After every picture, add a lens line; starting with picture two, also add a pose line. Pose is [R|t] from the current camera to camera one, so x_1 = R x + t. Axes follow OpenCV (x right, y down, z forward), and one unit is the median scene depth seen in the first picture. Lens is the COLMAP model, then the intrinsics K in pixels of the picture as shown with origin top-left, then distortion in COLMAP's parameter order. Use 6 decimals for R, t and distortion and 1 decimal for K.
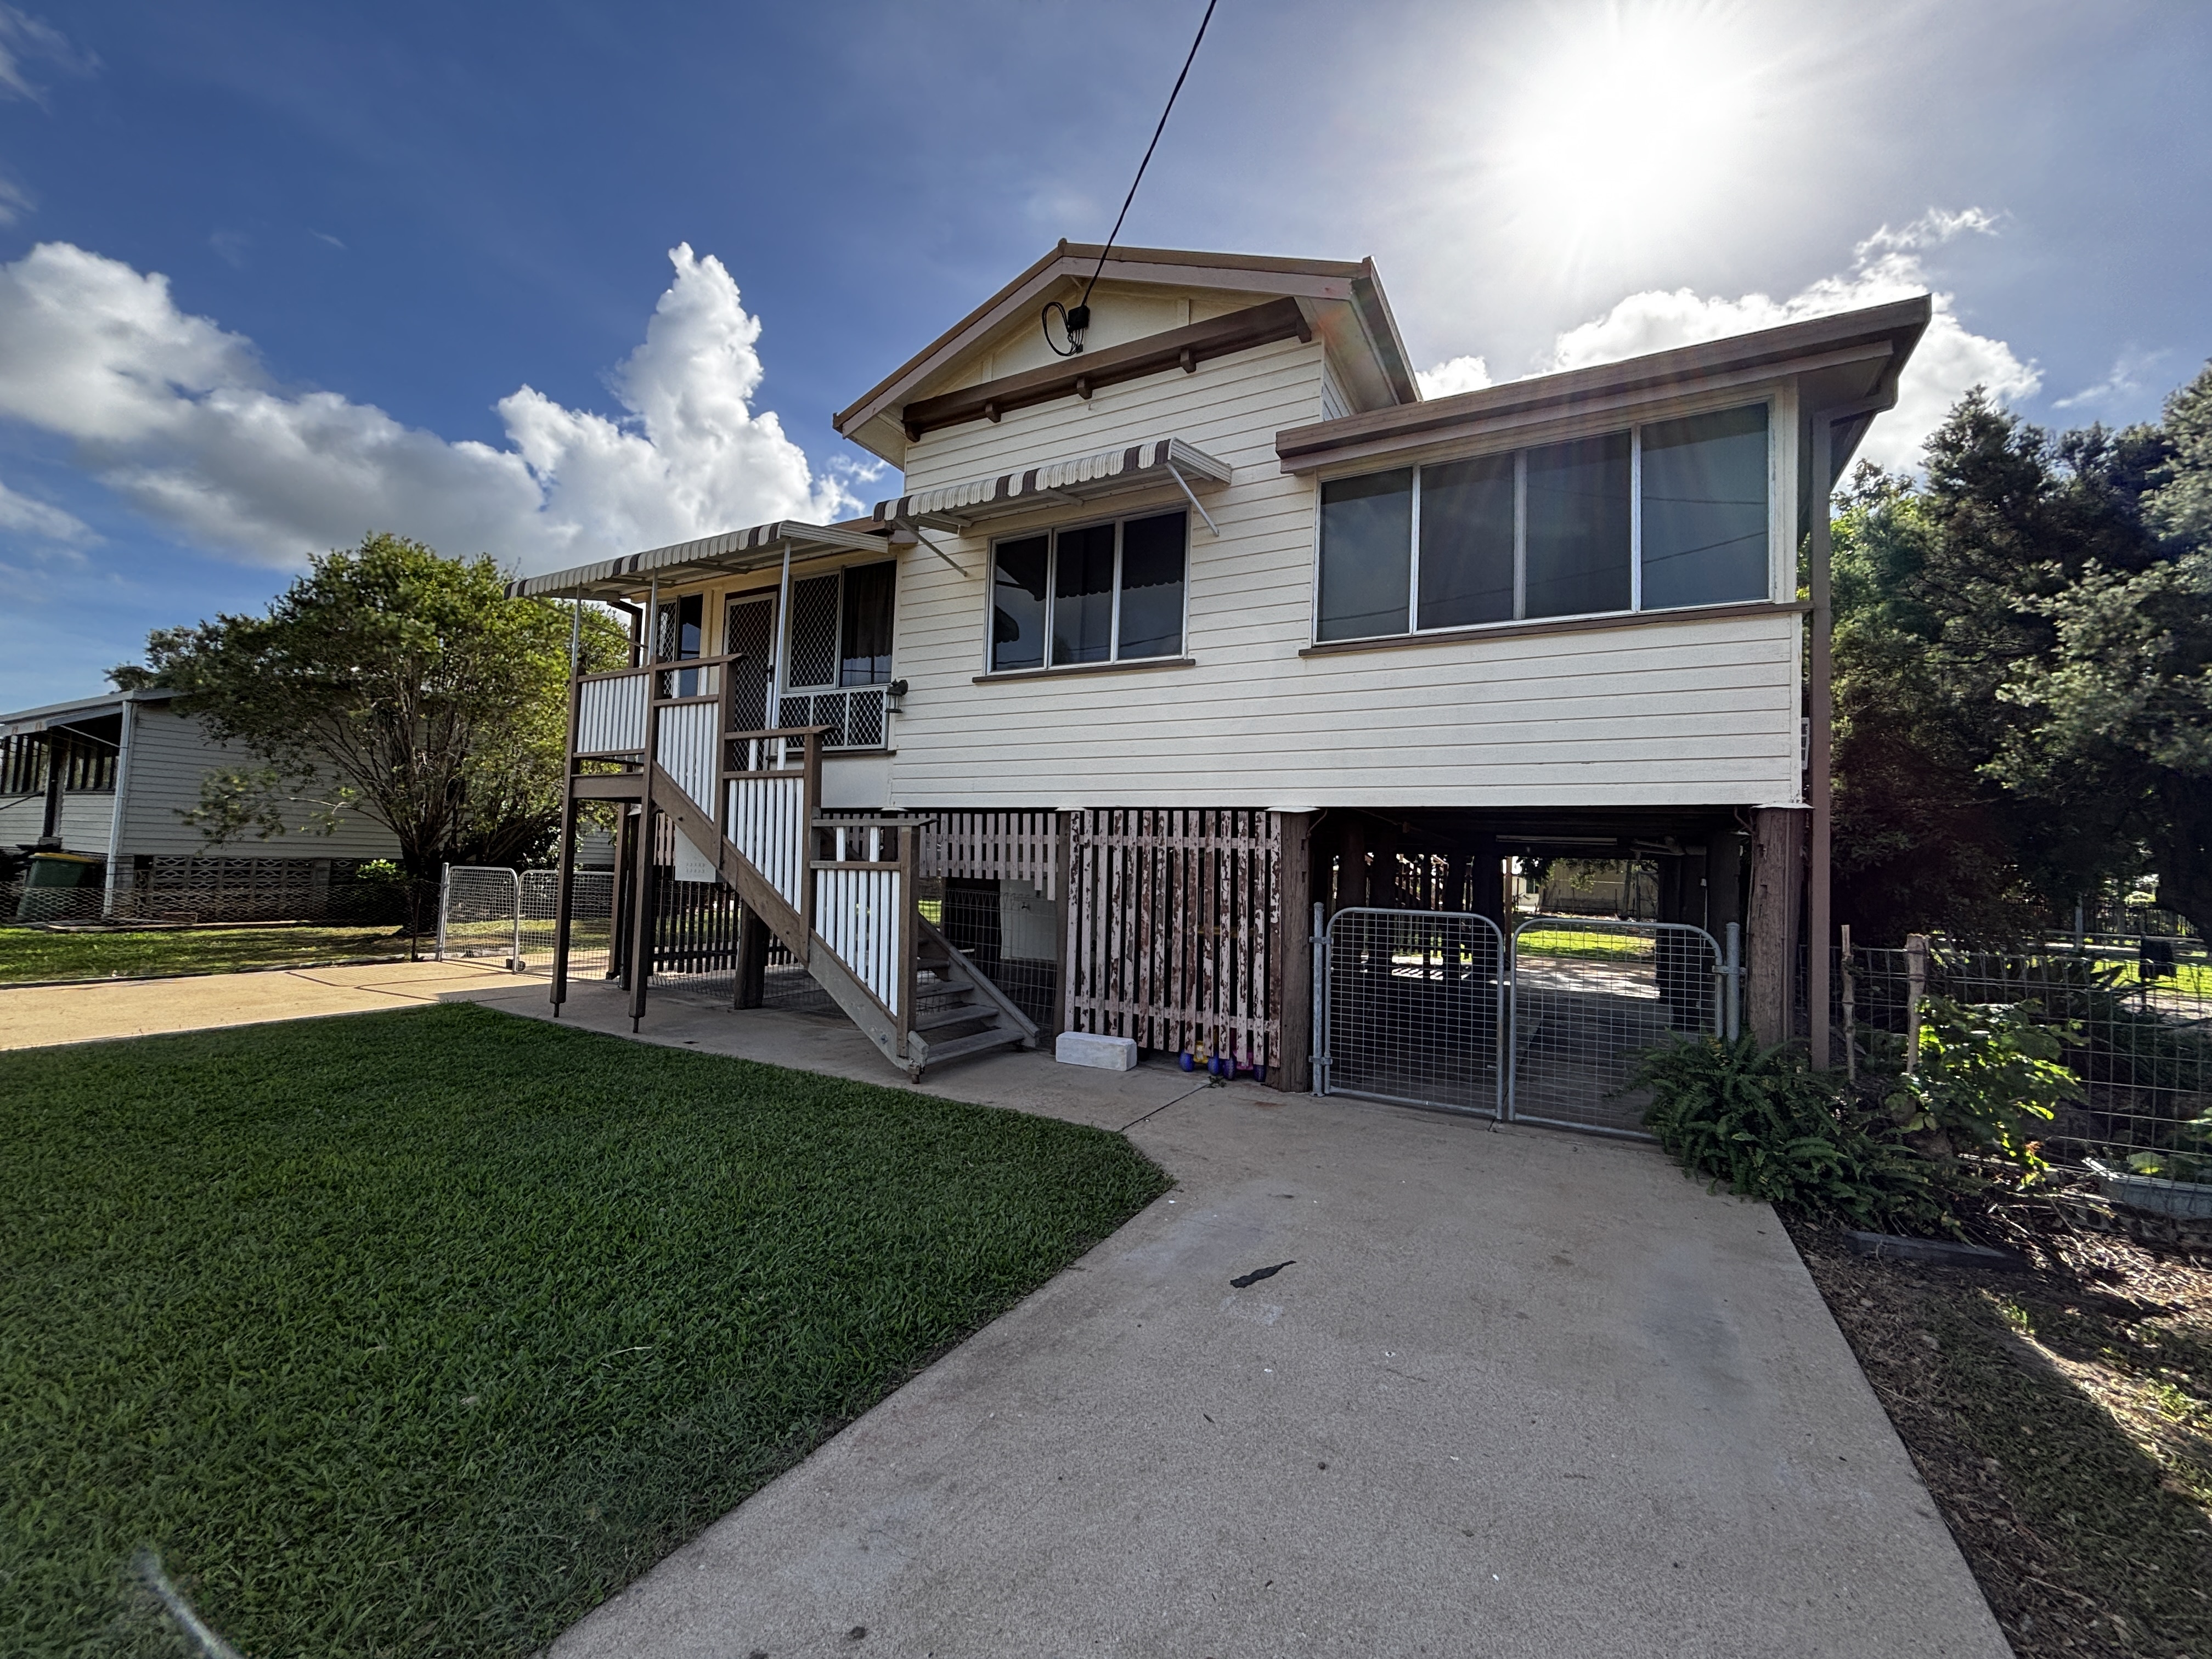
lens RADIAL K [[897.4, 0, 1111.7], [0, 897.4, 827.0], [0, 0, 1]] dist [0.000907, -0.000263]
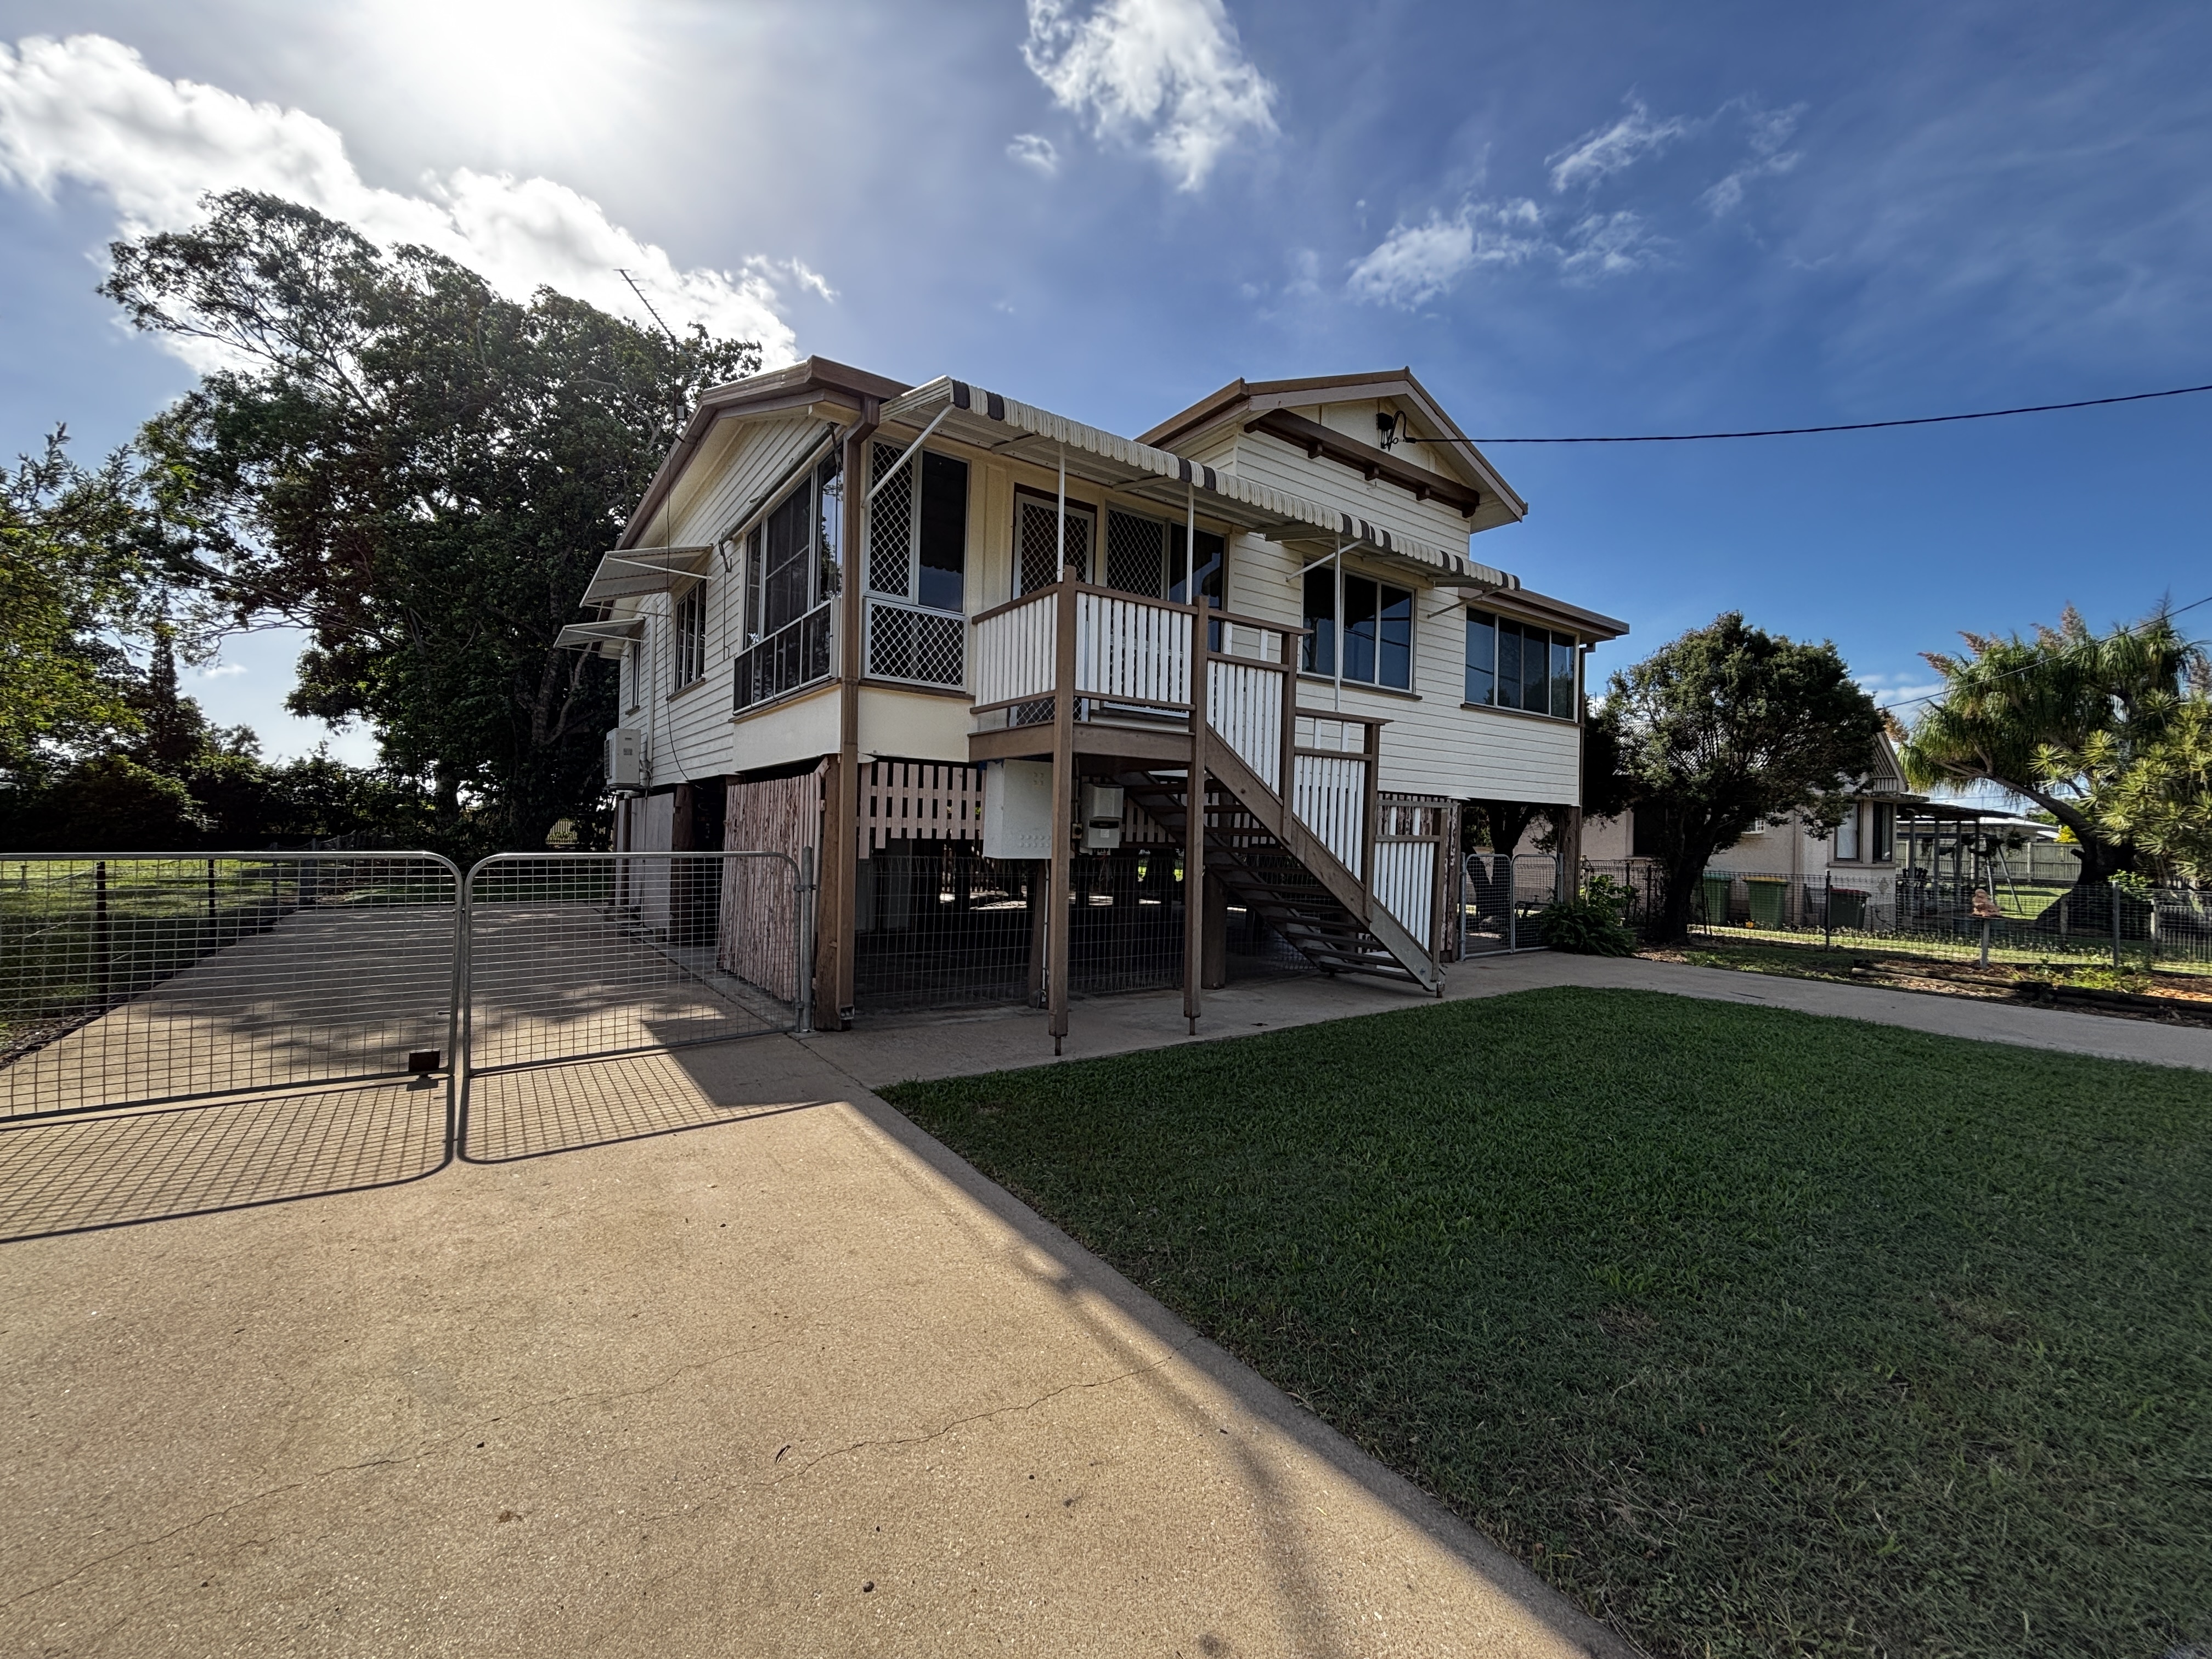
lens RADIAL K [[897.4, 0, 1113.2], [0, 897.4, 832.7], [0, 0, 1]] dist [0.000907, -0.000263]
pose [[0.430305, -0.025465, 0.902324, -1.459947], [-0.051037, 0.997317, 0.052484, -0.008261], [-0.901240, -0.068637, 0.427851, 0.767838]]
